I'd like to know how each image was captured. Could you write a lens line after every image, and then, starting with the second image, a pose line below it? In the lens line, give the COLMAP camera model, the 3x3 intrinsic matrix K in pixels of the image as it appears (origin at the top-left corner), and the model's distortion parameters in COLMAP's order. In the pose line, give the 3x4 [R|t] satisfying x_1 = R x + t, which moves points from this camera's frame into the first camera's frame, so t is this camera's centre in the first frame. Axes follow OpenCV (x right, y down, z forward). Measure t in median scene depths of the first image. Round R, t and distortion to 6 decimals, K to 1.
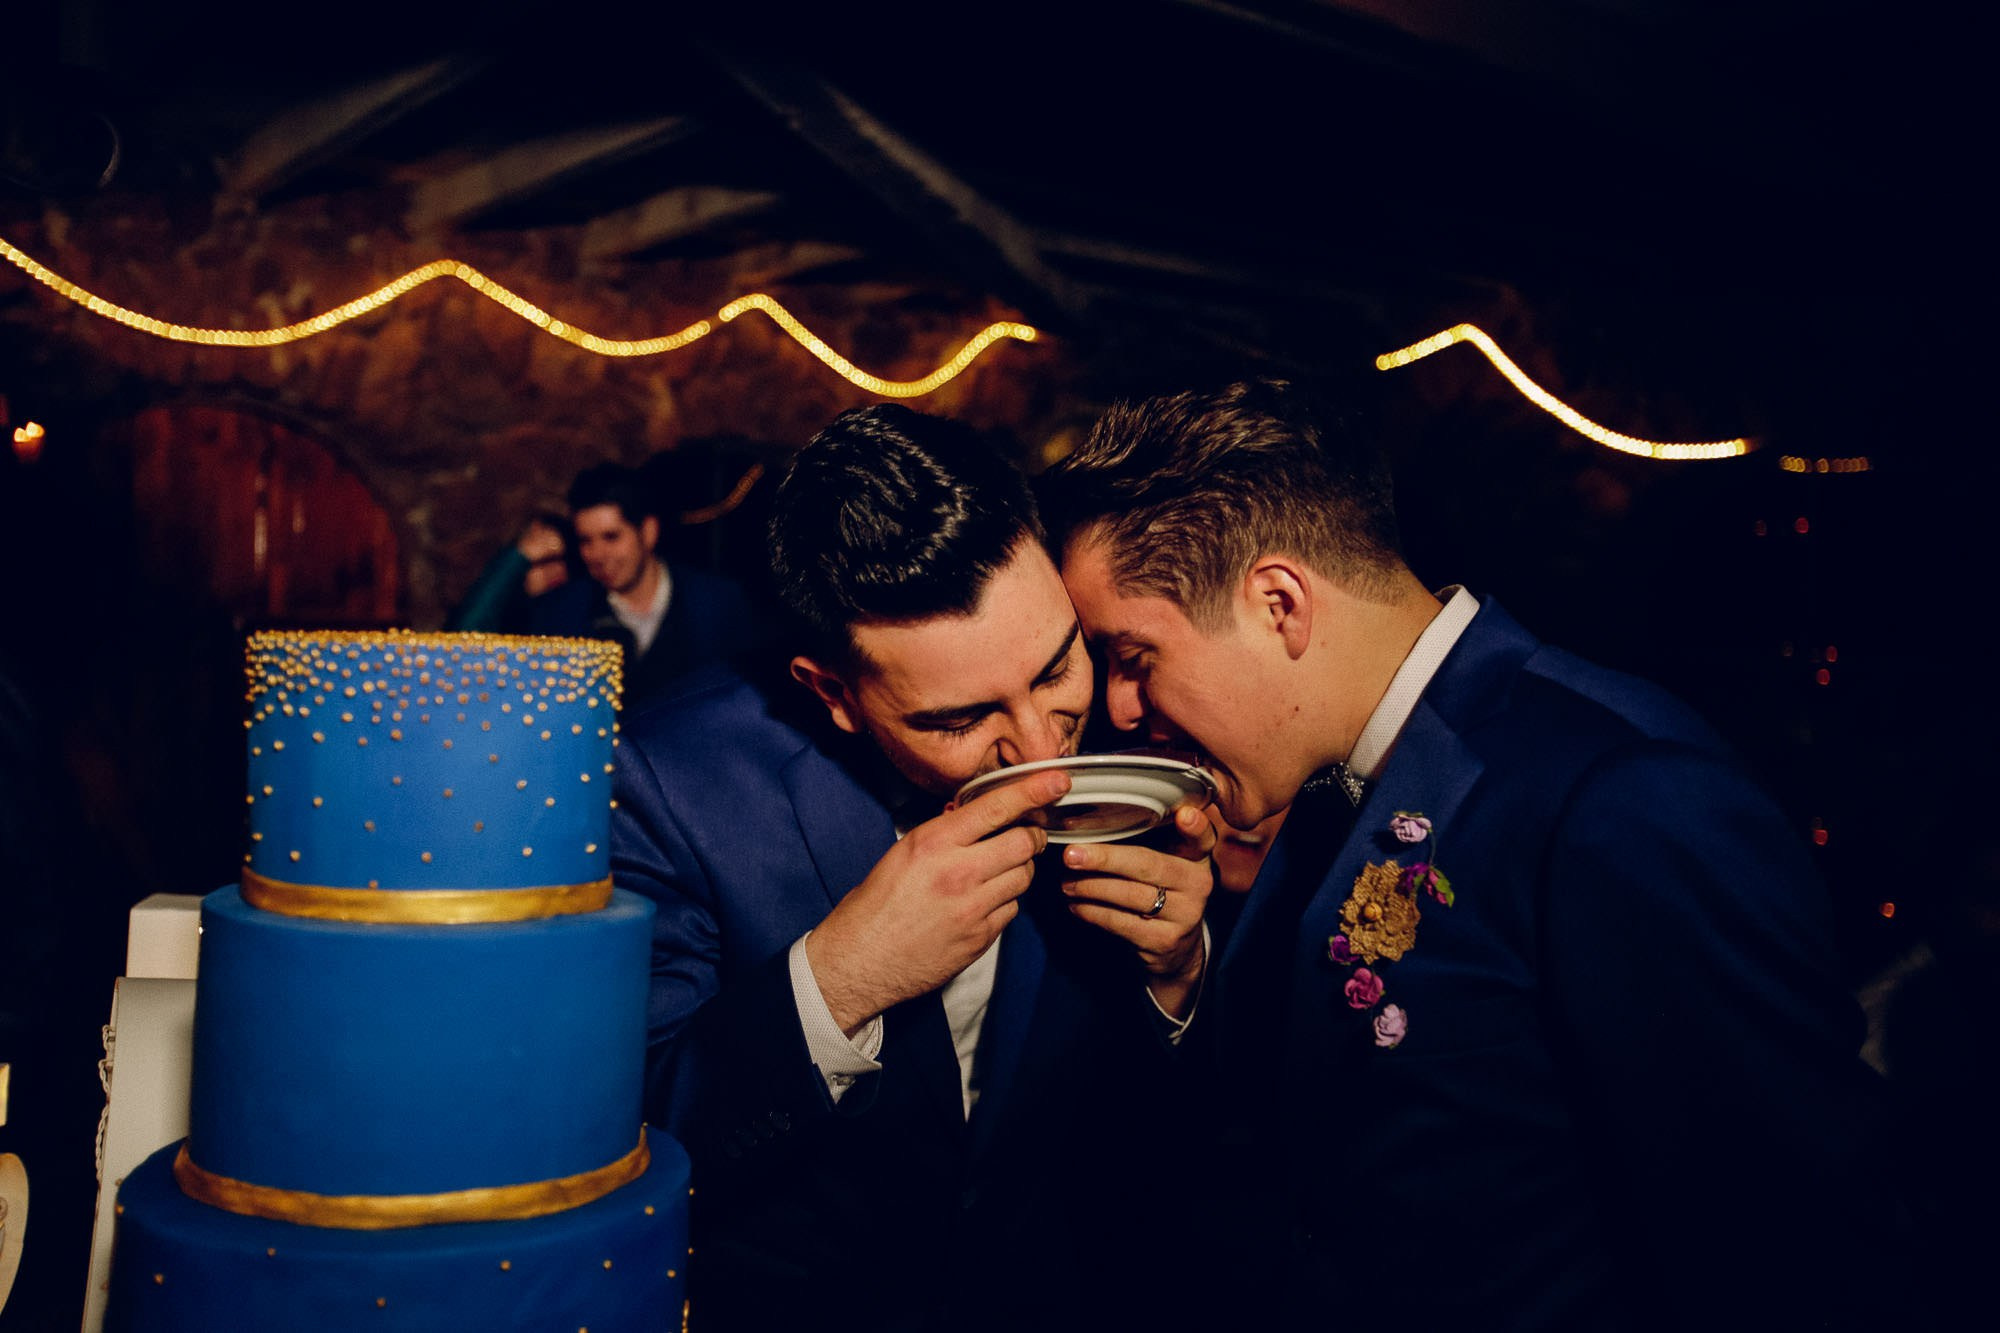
lens RADIAL K [[1766.6, 0, 1000.0], [0, 1766.6, 666.5], [0, 0, 1]] dist [0.010167, 0.010166]
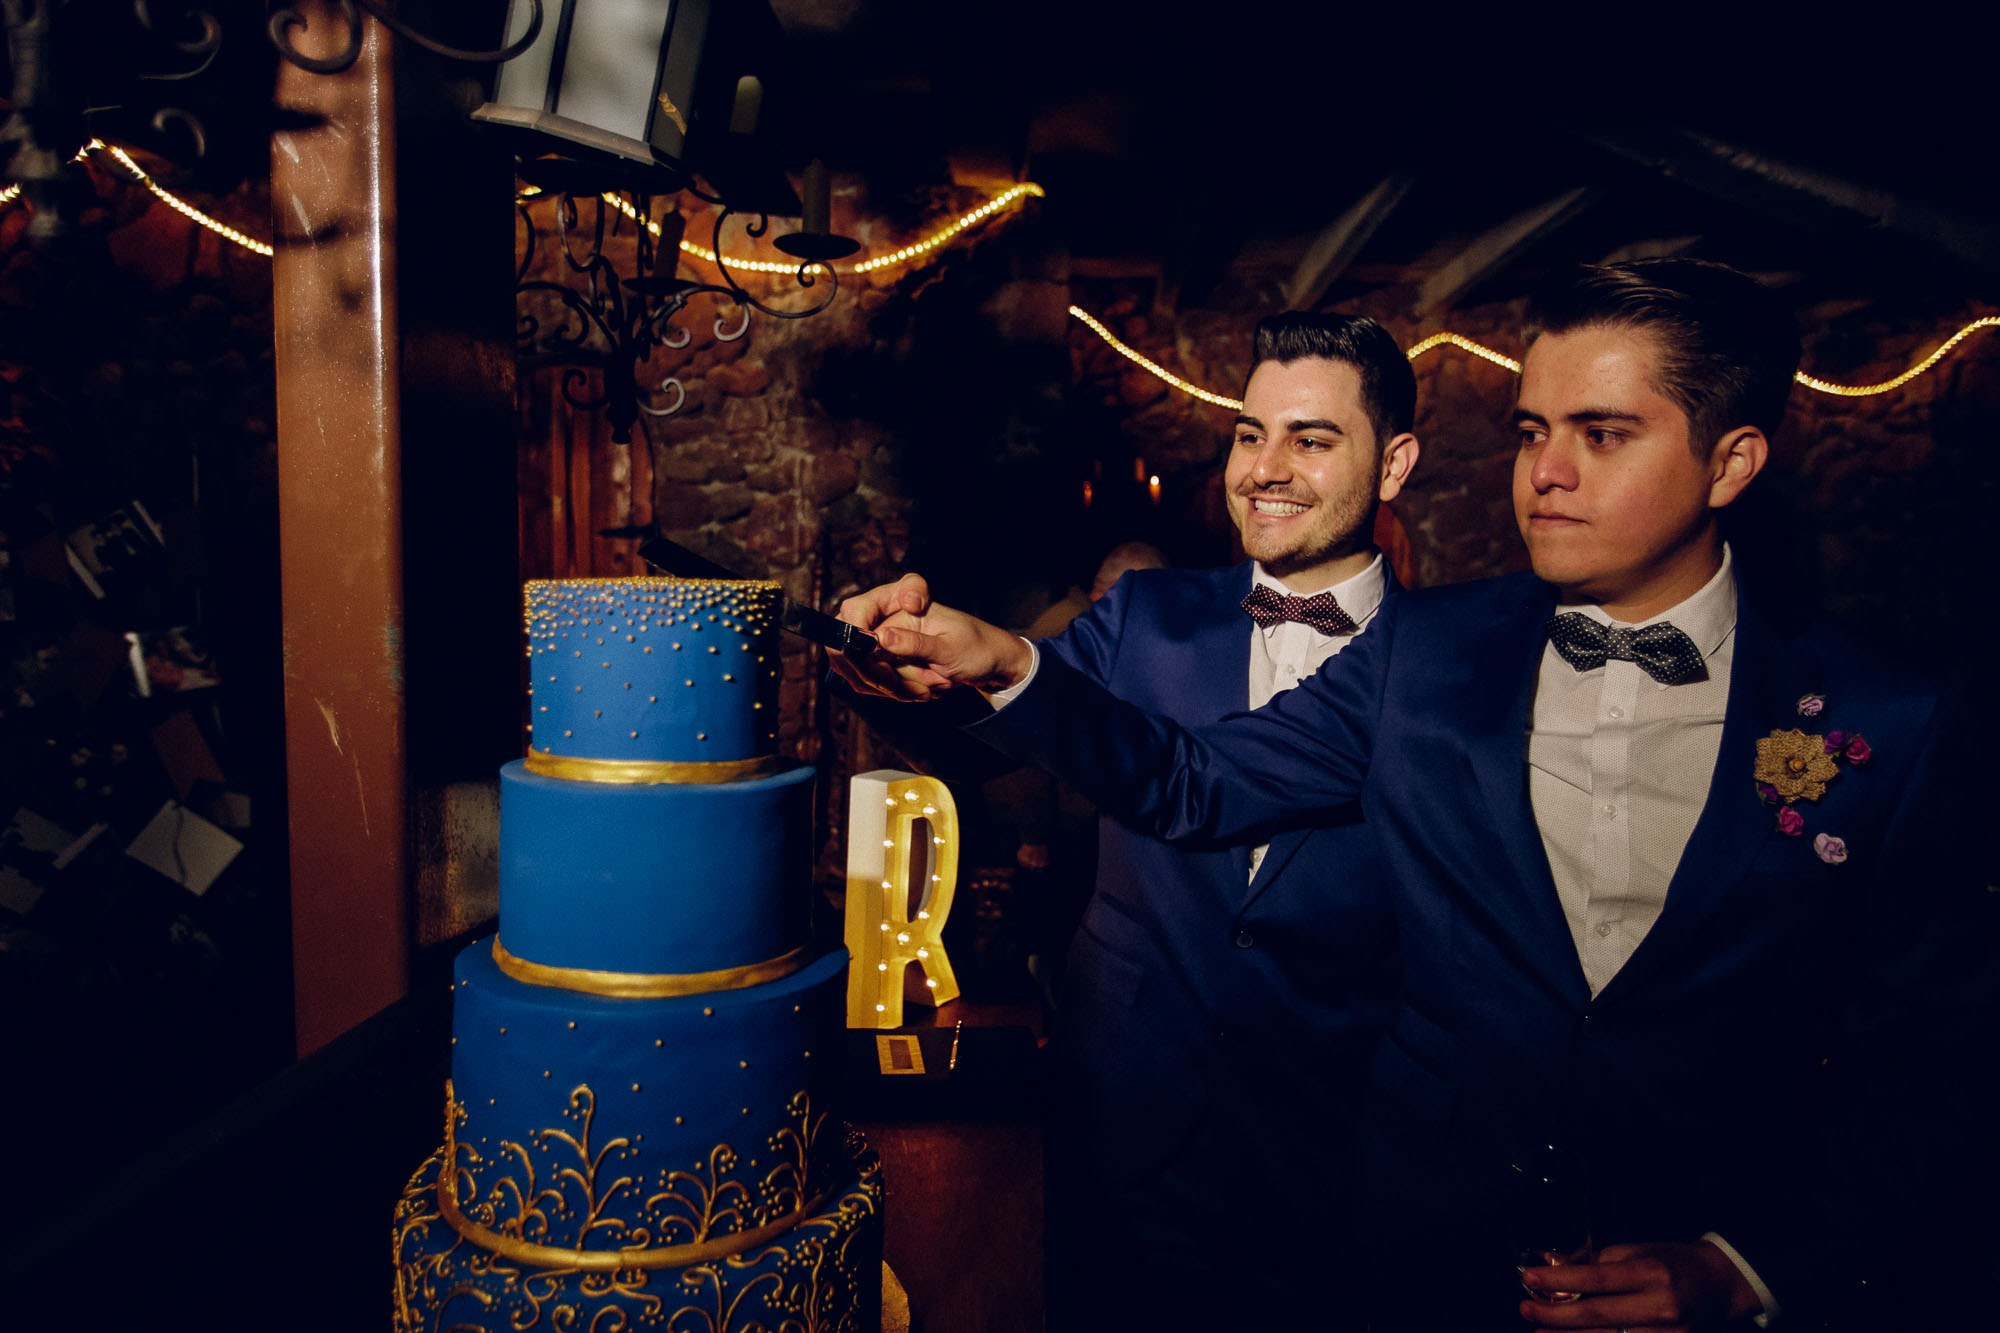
lens RADIAL K [[1289.2, 0, 1000.0], [0, 1289.2, 666.5], [0, 0, 1]] dist [-0.072849, 0.073089]
pose [[0.765261, 0.017930, -0.643470, 0.106489], [-0.004439, 0.999735, 0.022579, 0.005188], [0.643704, -0.014422, 0.765138, 0.076742]]
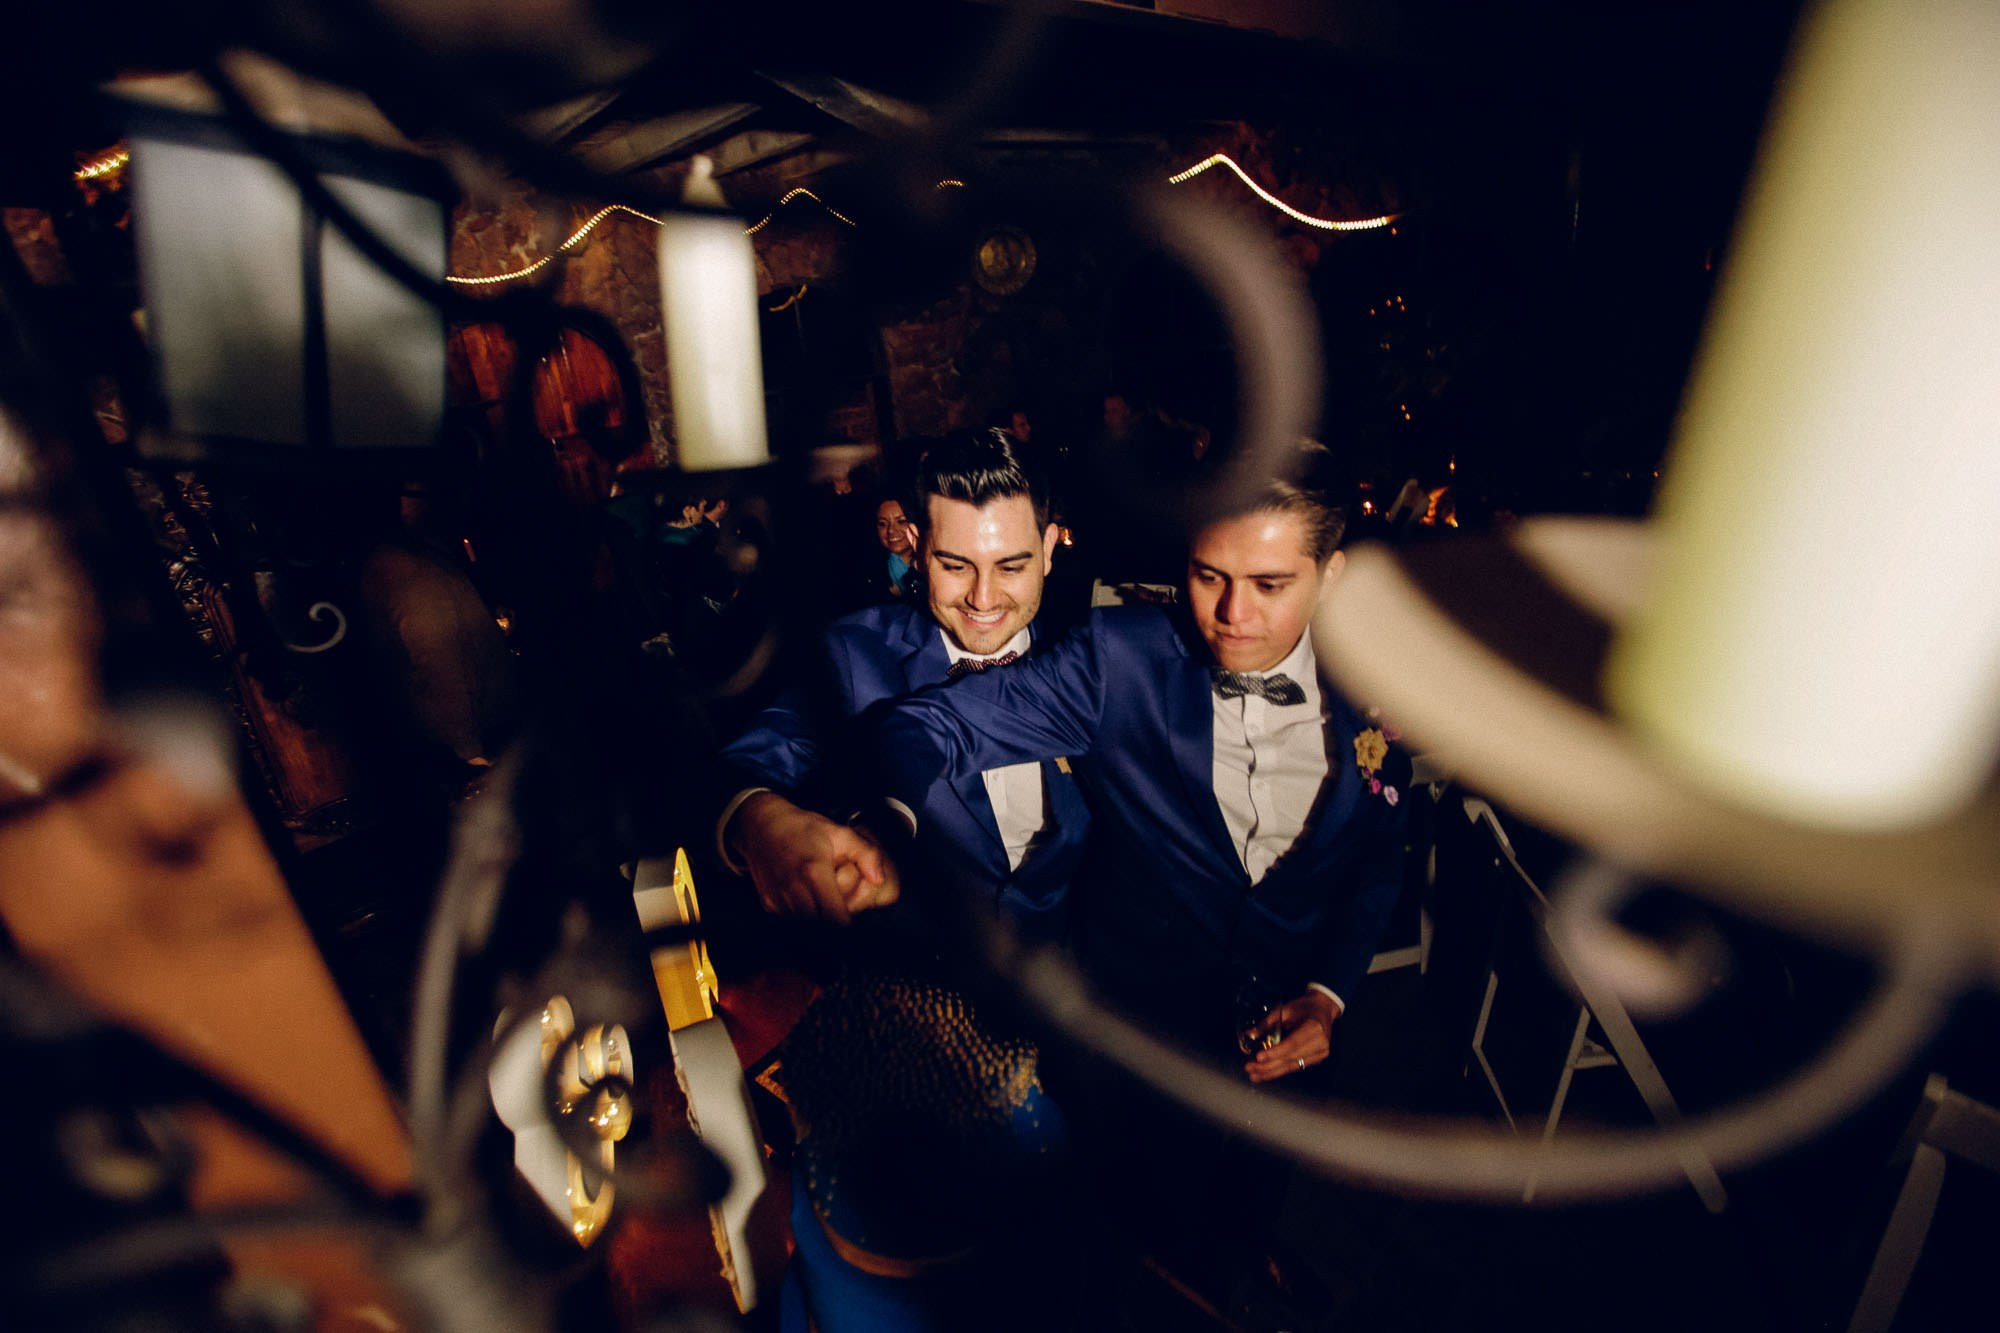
lens RADIAL K [[903.8, 0, 1000.0], [0, 903.8, 666.5], [0, 0, 1]] dist [-0.029472, -0.000011]
pose [[0.989659, -0.143230, 0.007778, -0.043483], [0.132154, 0.931533, 0.338794, -0.107130], [-0.055771, -0.334262, 0.940829, 0.090652]]
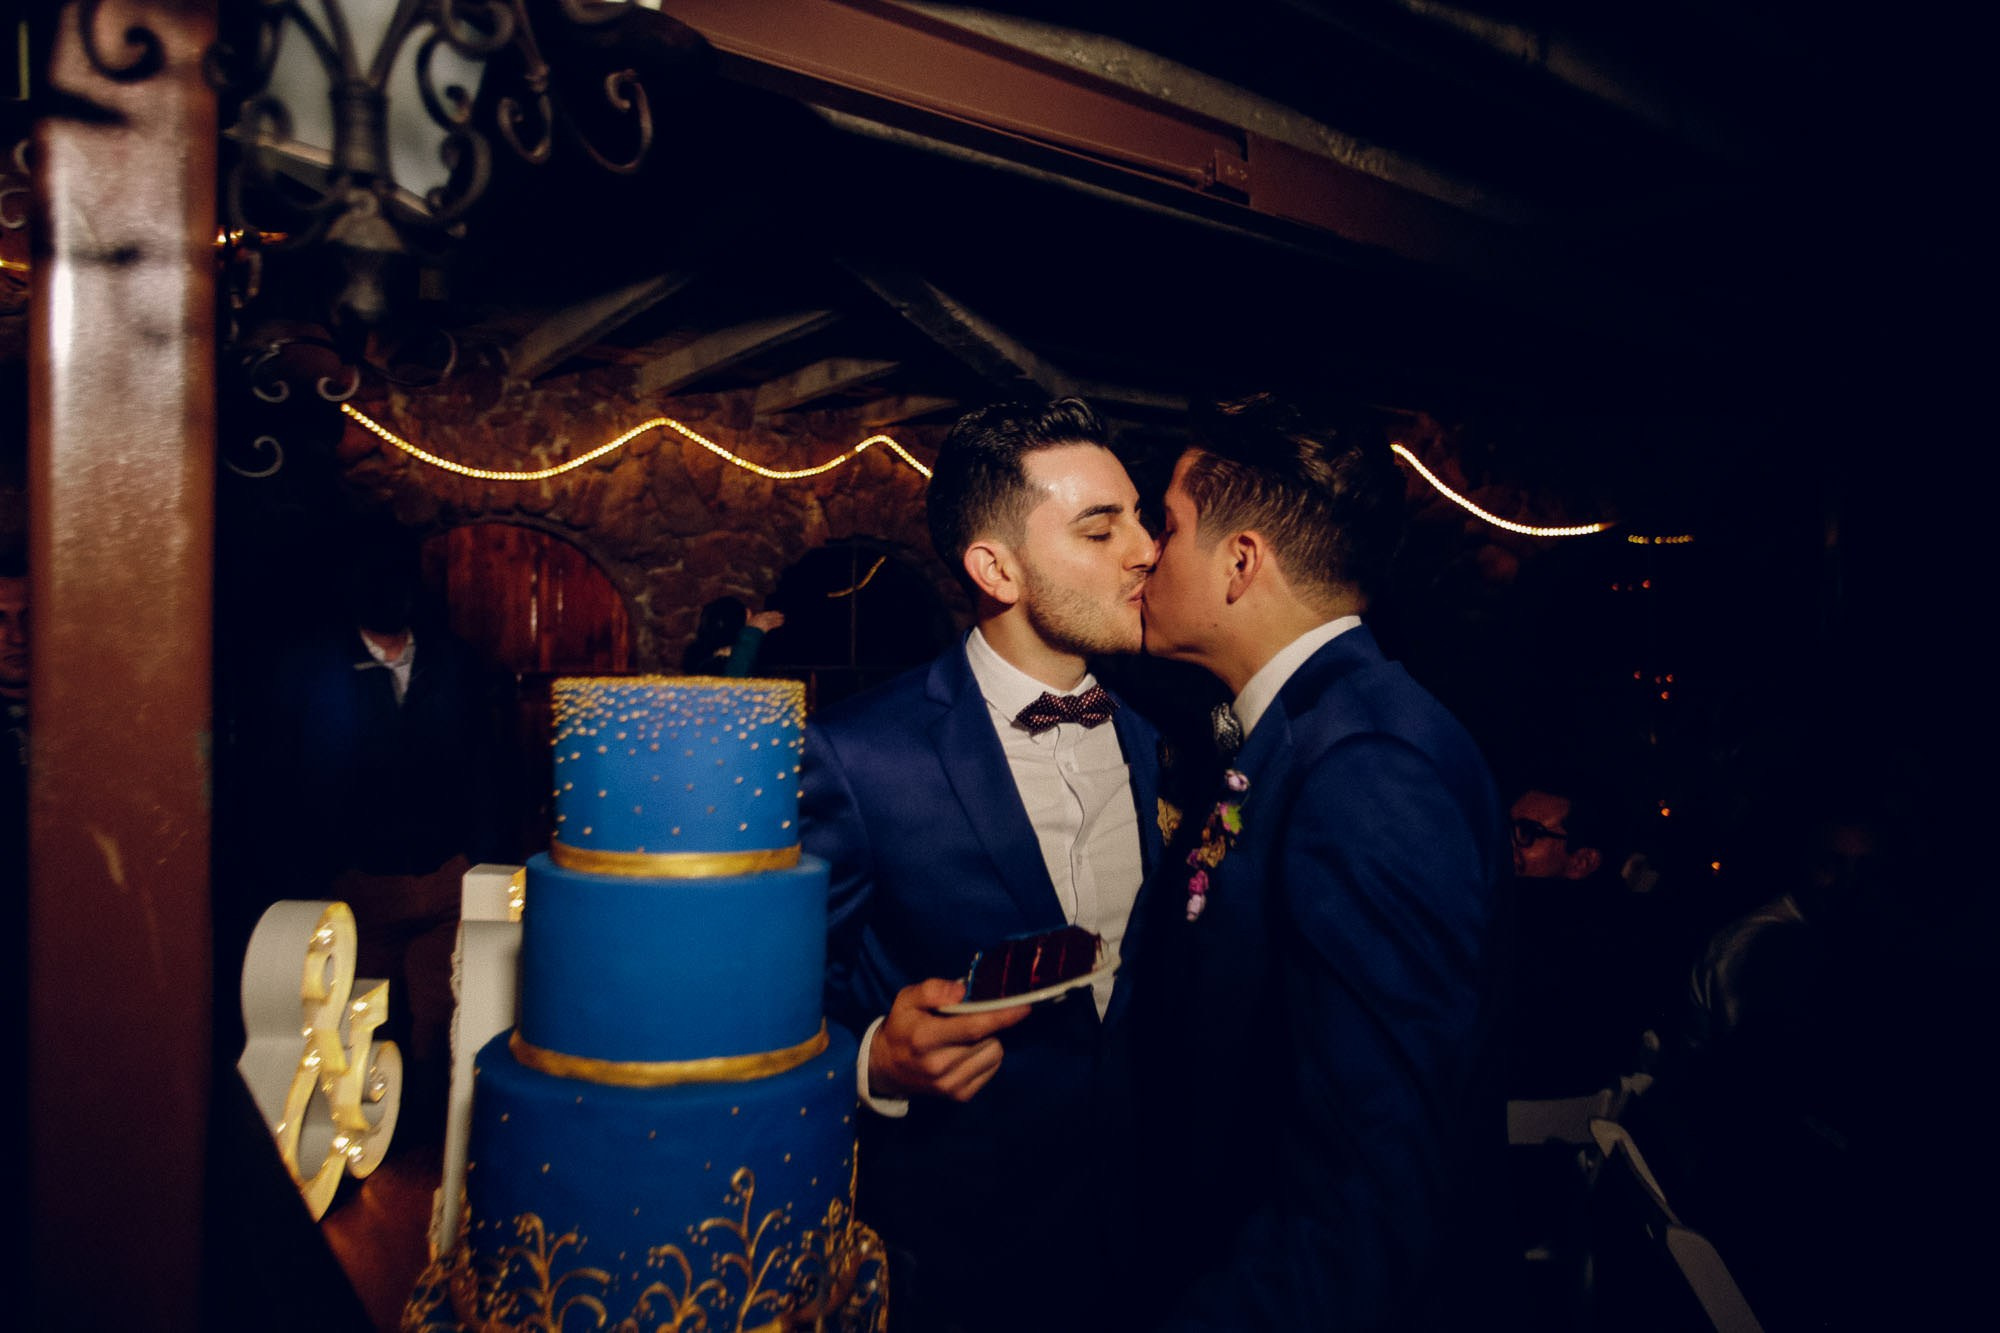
lens RADIAL K [[1290.5, 0, 1000.0], [0, 1290.5, 666.5], [0, 0, 1]] dist [-0.047012, 0.029631]
pose [[0.998797, -0.018756, -0.045303, -0.001245], [0.017609, 0.999518, -0.025573, 0.000708], [0.045761, 0.024744, 0.998646, -0.008651]]
